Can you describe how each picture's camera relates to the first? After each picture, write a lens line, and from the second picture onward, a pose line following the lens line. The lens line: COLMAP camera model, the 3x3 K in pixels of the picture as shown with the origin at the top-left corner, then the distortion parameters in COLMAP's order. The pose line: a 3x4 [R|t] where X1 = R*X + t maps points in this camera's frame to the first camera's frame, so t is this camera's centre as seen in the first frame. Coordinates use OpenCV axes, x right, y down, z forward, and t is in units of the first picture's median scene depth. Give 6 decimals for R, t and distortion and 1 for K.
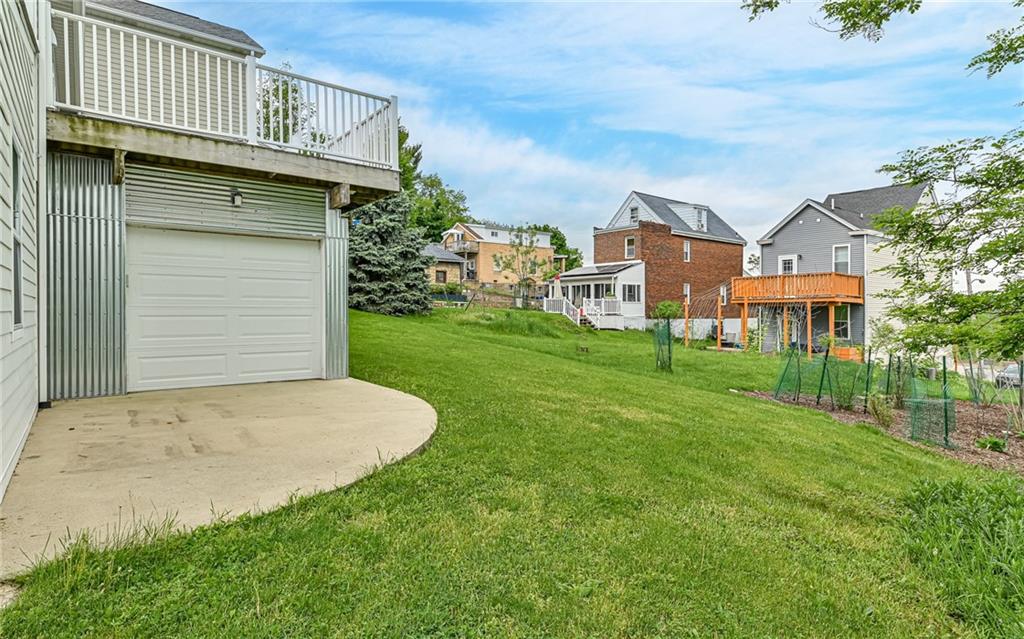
lens RADIAL K [[550.6, 0, 512.6], [0, 550.6, 317.2], [0, 0, 1]] dist [-0.005167, -0.000081]
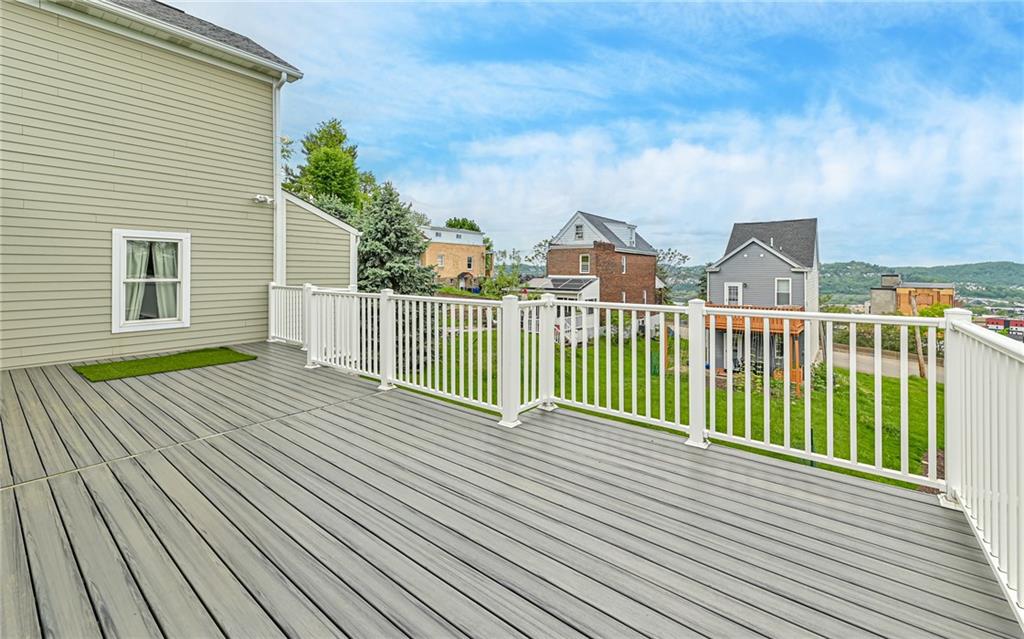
lens RADIAL K [[420.7, 0, 508.0], [0, 420.7, 268.9], [0, 0, 1]] dist [0.002724, 0.000025]
pose [[0.972035, 0.004400, 0.234793, -0.144675], [-0.001564, 0.999924, -0.012265, -0.104748], [-0.234829, 0.011555, 0.971968, 0.190921]]
